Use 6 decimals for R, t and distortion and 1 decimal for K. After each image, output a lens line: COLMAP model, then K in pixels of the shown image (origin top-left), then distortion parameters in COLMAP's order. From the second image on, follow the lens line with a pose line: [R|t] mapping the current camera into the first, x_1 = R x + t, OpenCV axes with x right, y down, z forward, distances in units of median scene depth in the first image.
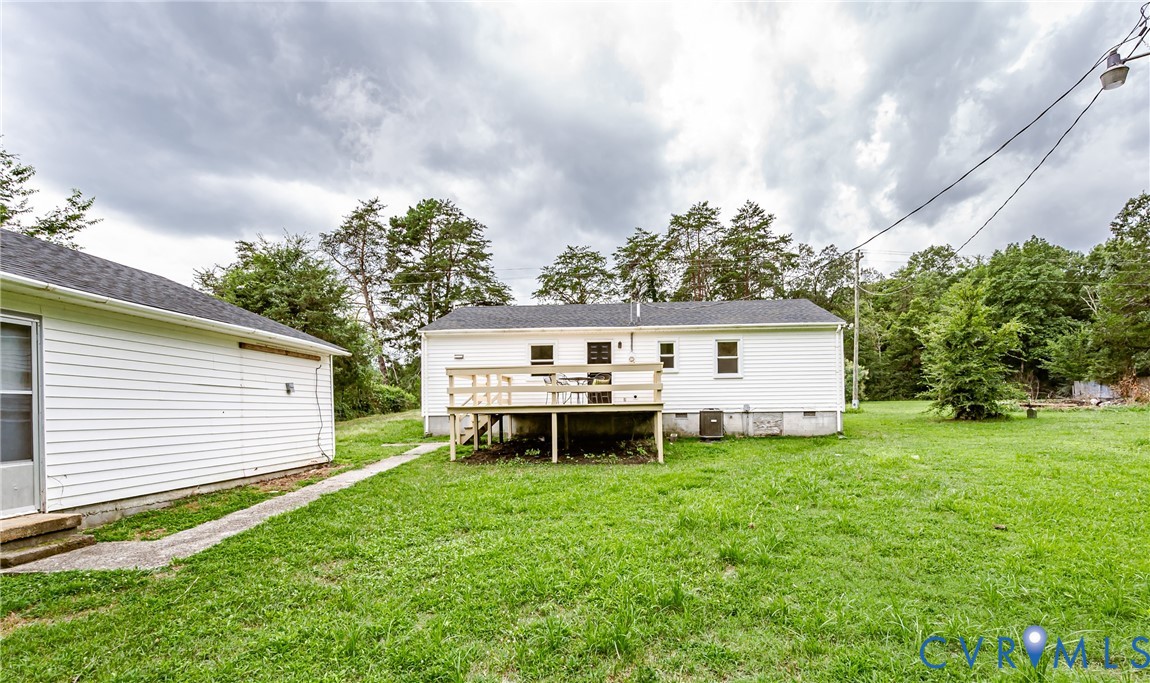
lens RADIAL K [[464.6, 0, 575.0], [0, 464.6, 341.5], [0, 0, 1]] dist [0.000198, 0.000028]
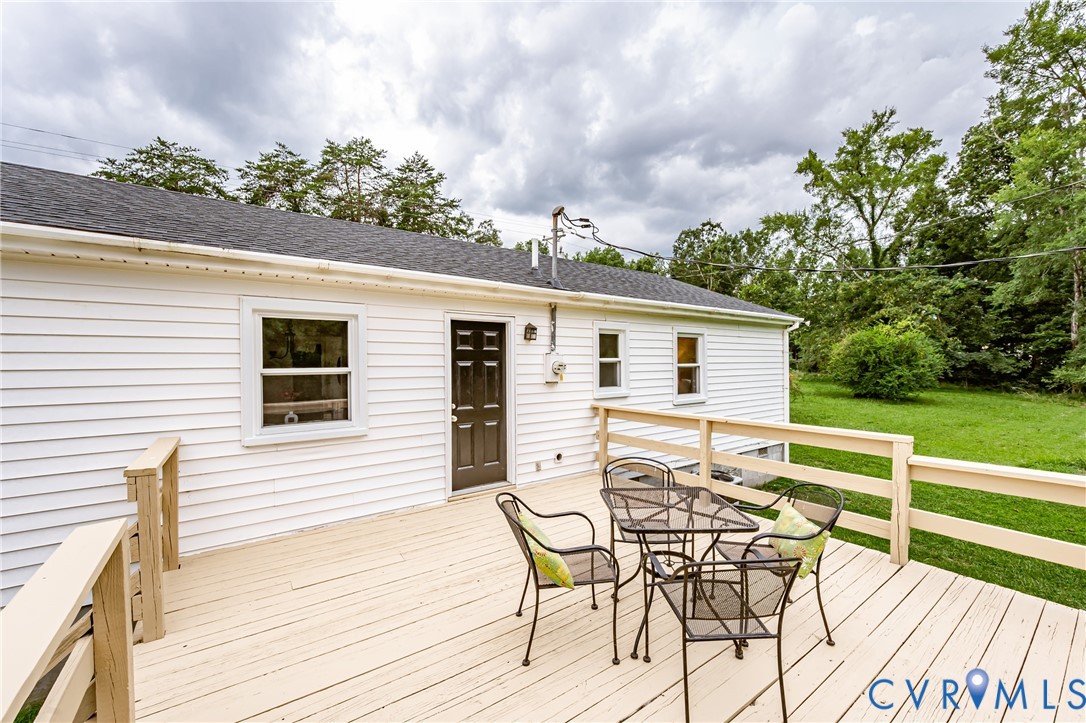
lens RADIAL K [[432.9, 0, 543.0], [0, 432.9, 361.5], [0, 0, 1]] dist [0.007618, 0.000098]
pose [[0.745182, -0.000775, 0.666861, -0.023153], [-0.094696, 0.989743, 0.106969, -0.001397], [-0.660103, -0.142860, 0.737465, 0.114908]]
